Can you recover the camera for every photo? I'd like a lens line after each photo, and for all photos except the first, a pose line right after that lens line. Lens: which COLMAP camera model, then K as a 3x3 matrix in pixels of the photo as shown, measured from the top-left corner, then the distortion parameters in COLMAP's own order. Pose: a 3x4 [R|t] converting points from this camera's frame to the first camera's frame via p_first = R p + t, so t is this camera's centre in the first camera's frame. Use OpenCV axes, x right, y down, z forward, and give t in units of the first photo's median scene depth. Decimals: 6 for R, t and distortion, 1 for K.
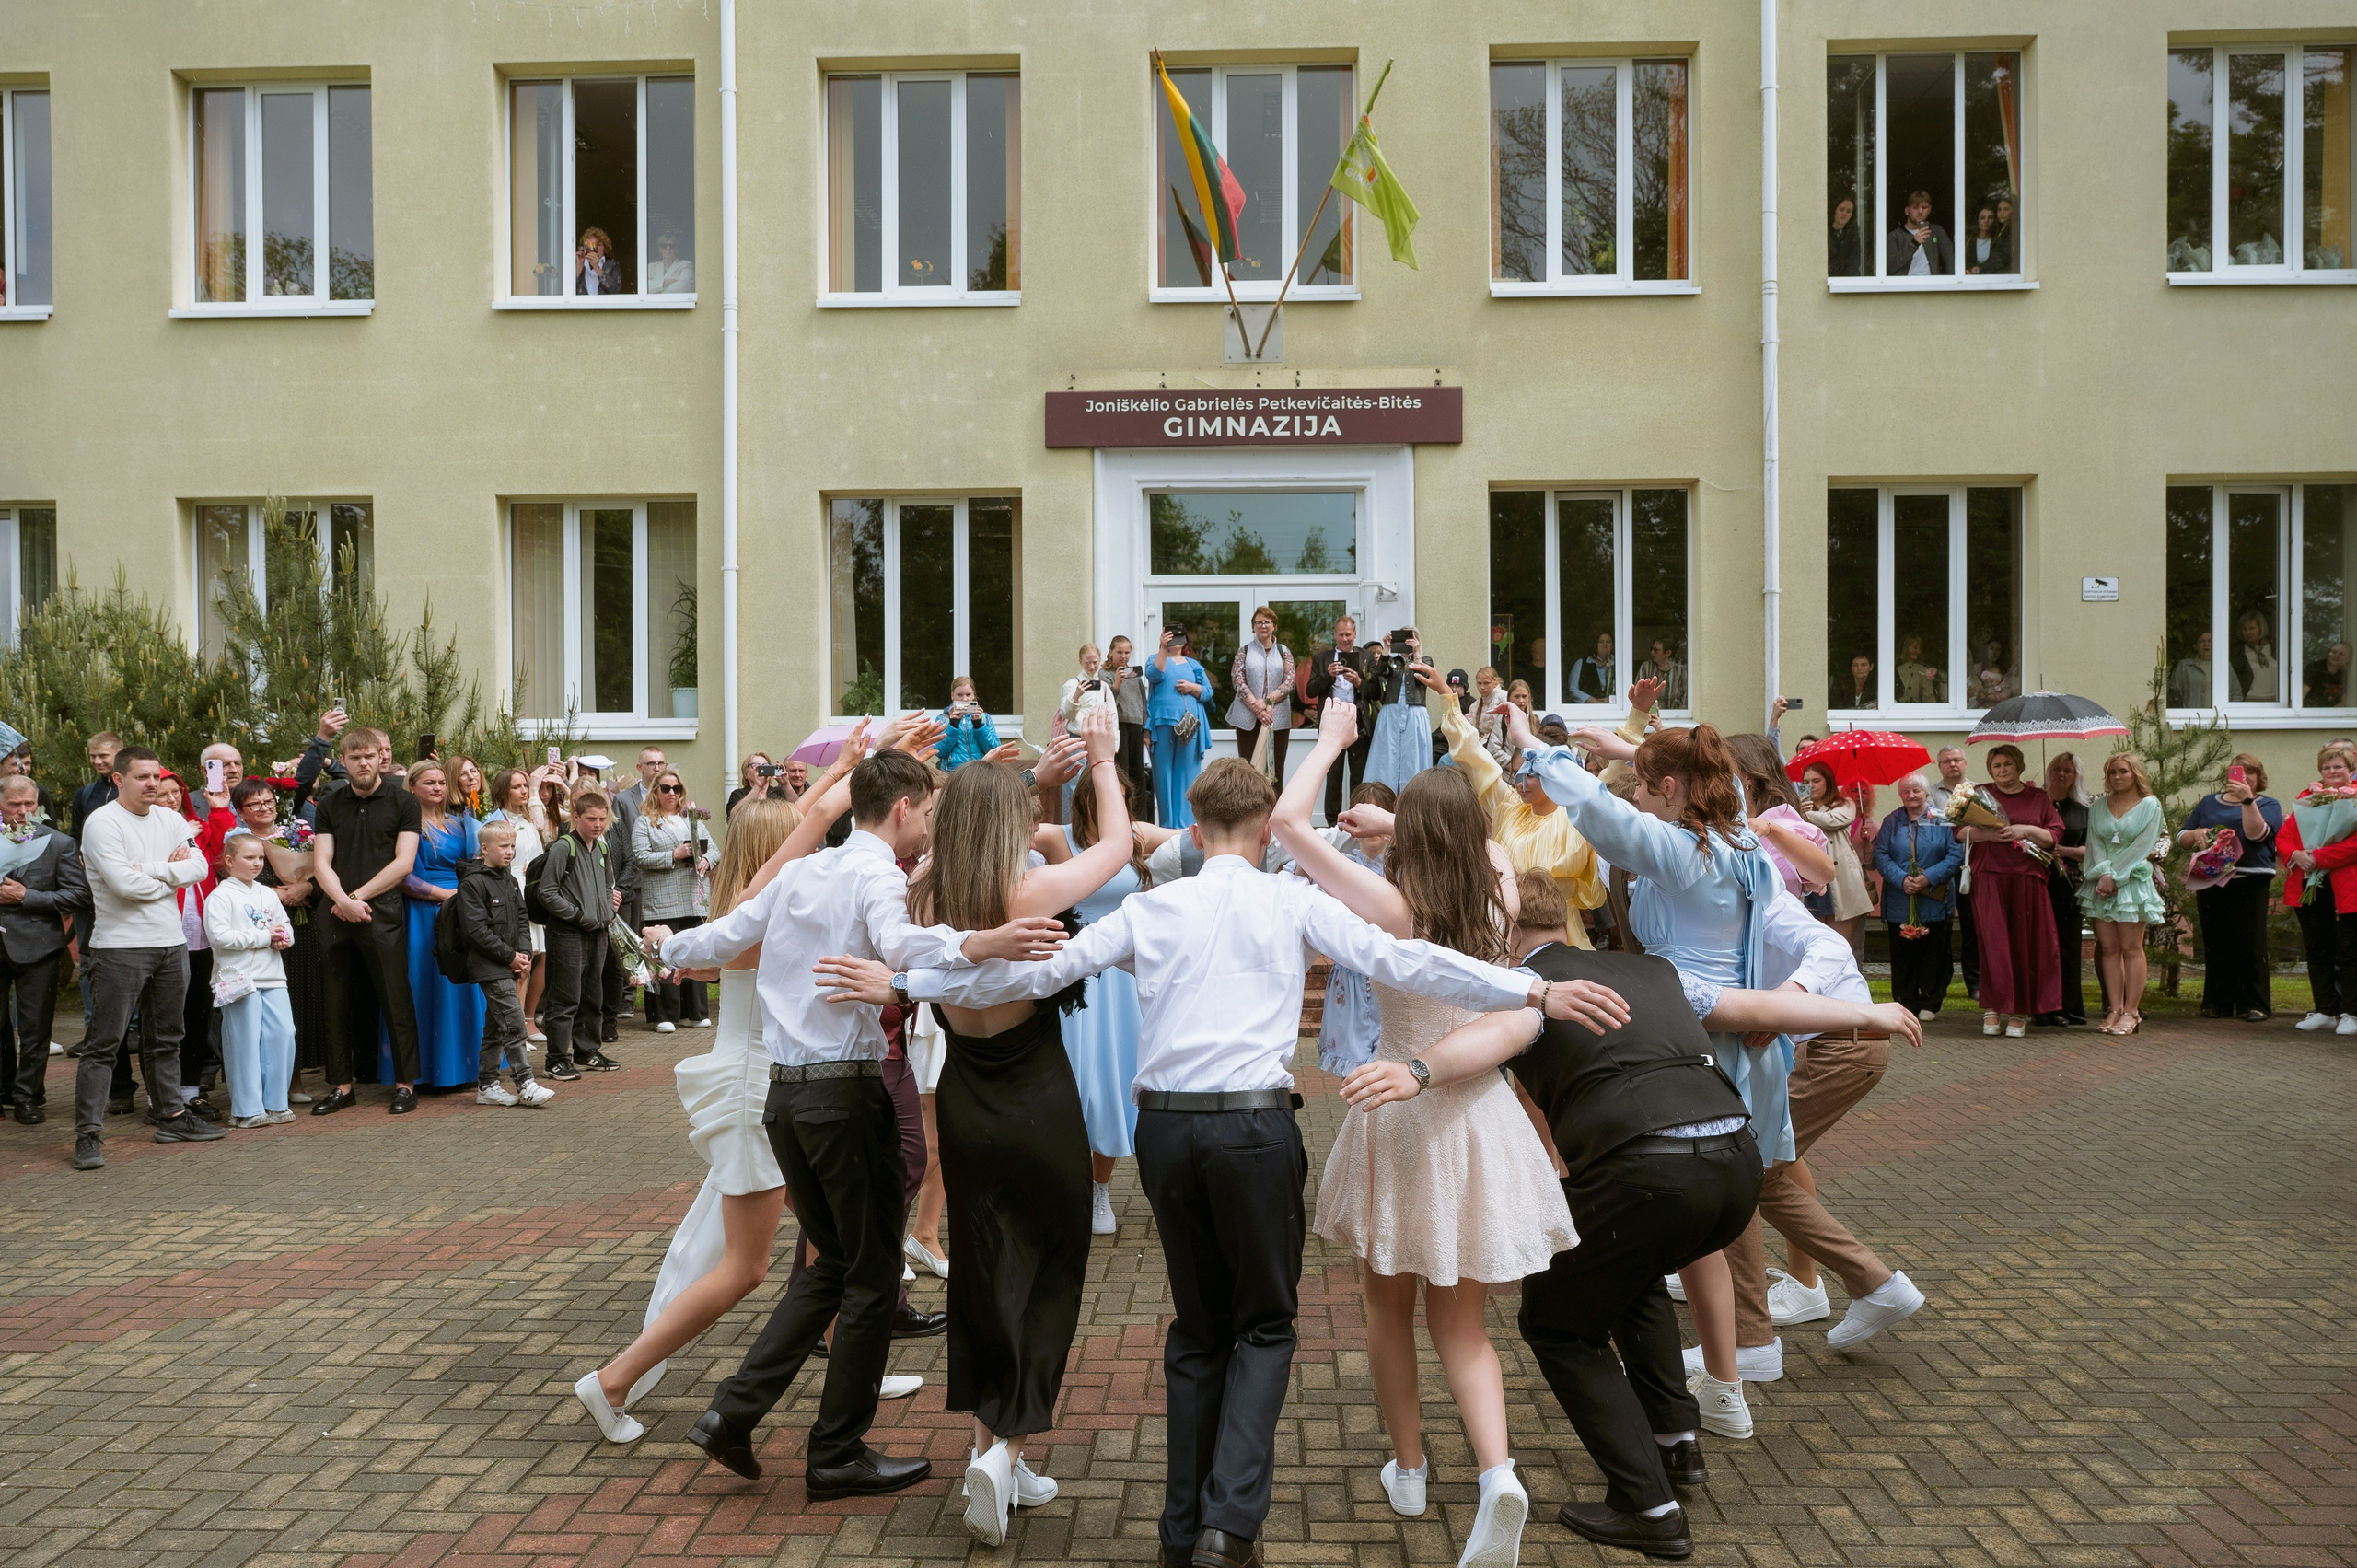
lens RADIAL K [[1744.8, 0, 1197.8], [0, 1744.8, 802.8], [0, 0, 1]] dist [-0.005552, 0.001664]
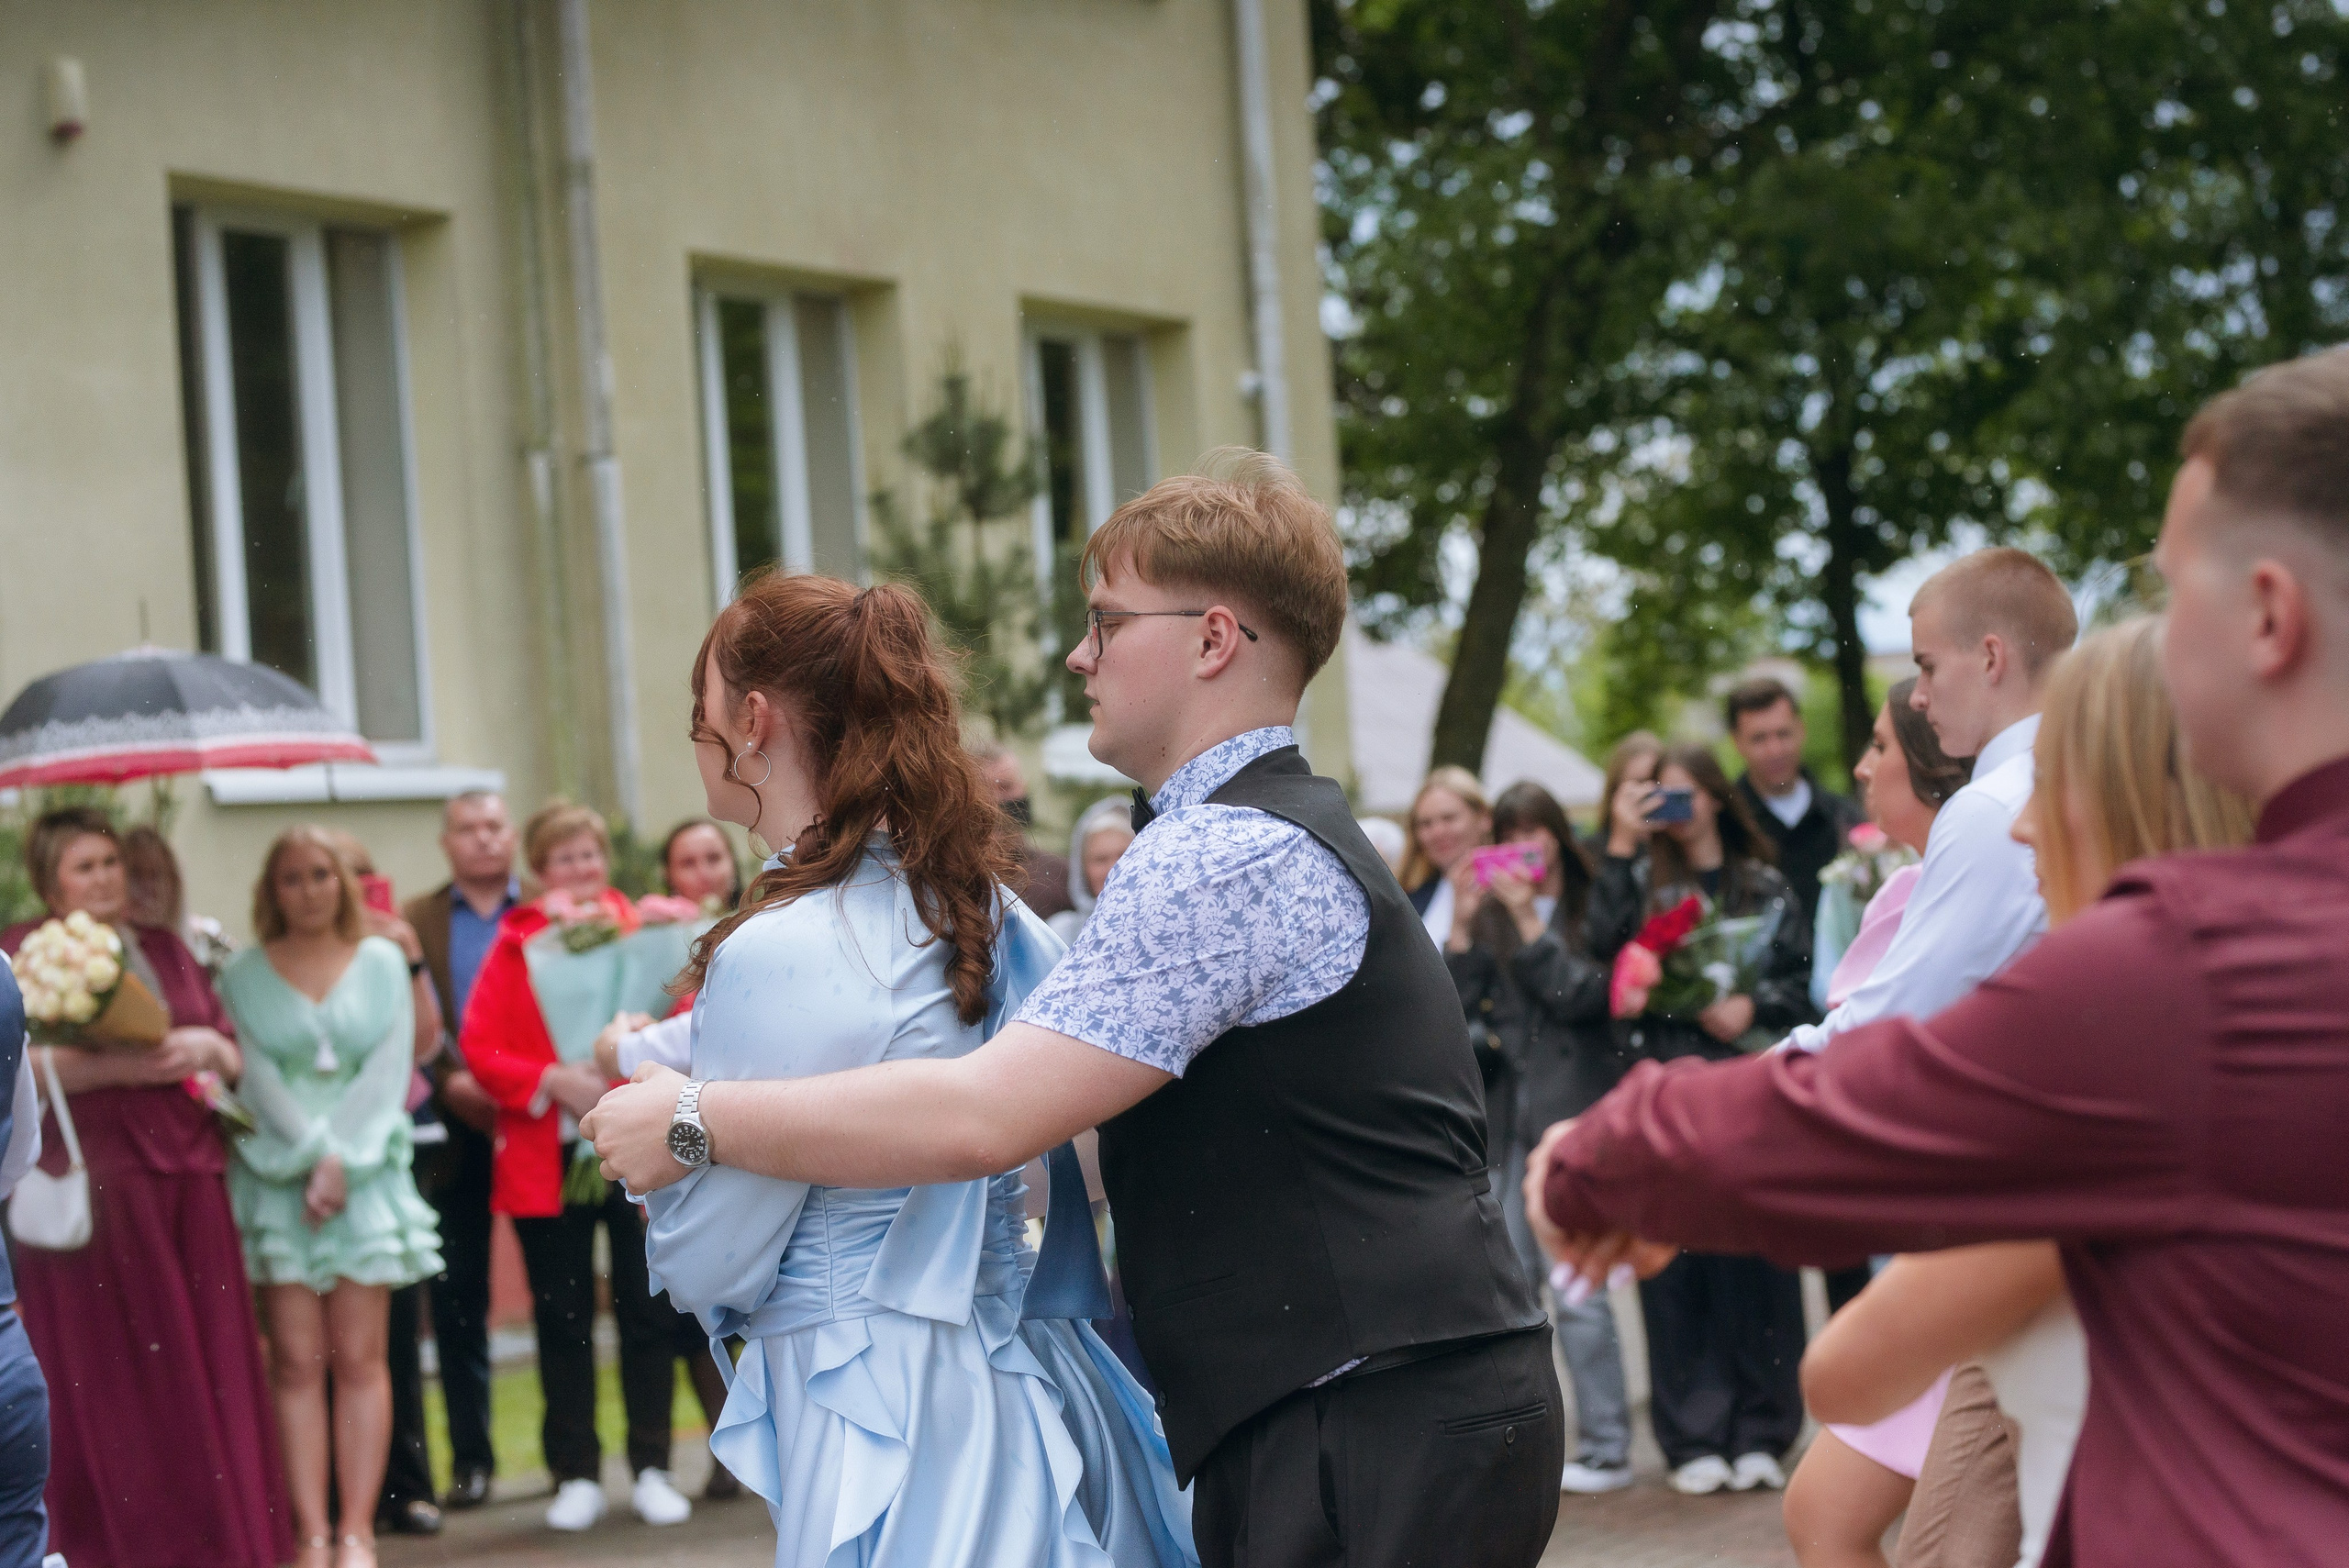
lens RADIAL K [[5404.2, 0, 1174.8], [0, 5404.2, 784.6], [0, 0, 1]] dist [0.042392, 0.127965]
pose [[0.416937, -0.004175, 0.908926, -0.311214], [0.070504, 0.997125, -0.027761, 0.005277], [-0.906197, 0.075657, 0.416033, 0.264300]]
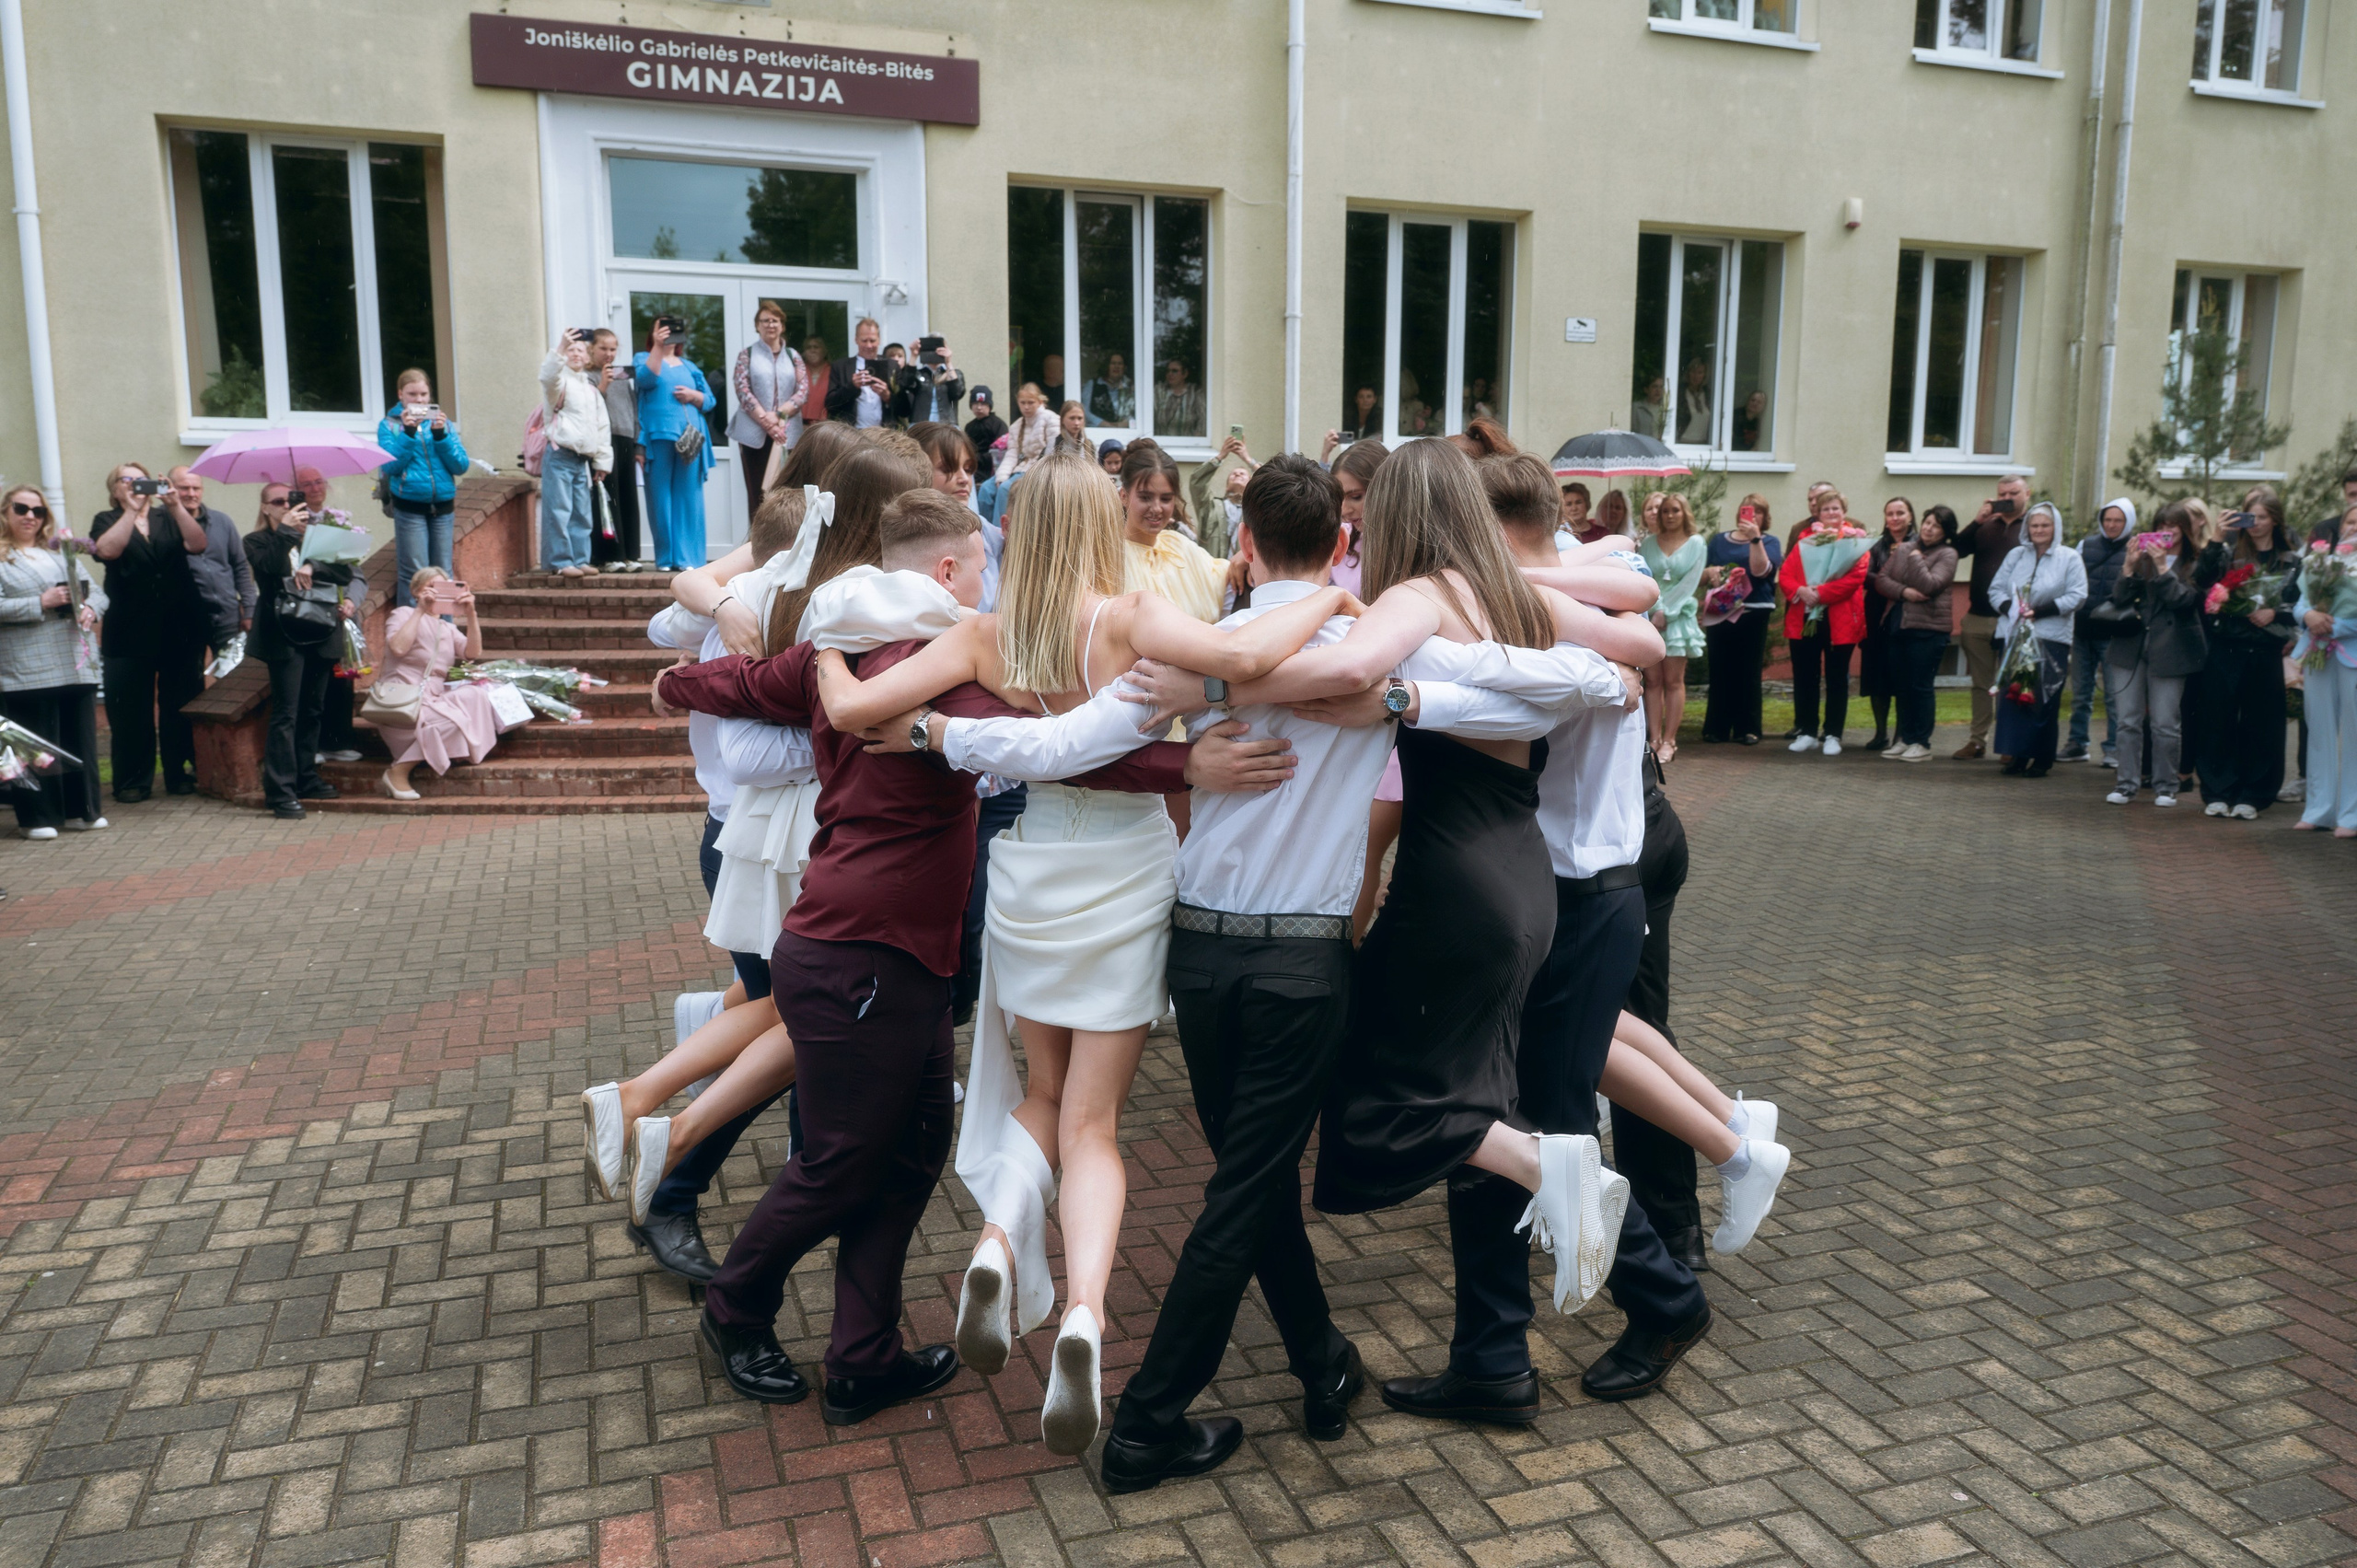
lens RADIAL K [[1731.0, 0, 1193.3], [0, 1731.0, 781.2], [0, 0, 1]] dist [-0.003360, -0.001961]
pose [[0.930275, -0.044879, 0.364107, -0.084357], [-0.008549, 0.989568, 0.143815, -0.003129], [-0.366762, -0.136901, 0.920187, 0.101014]]
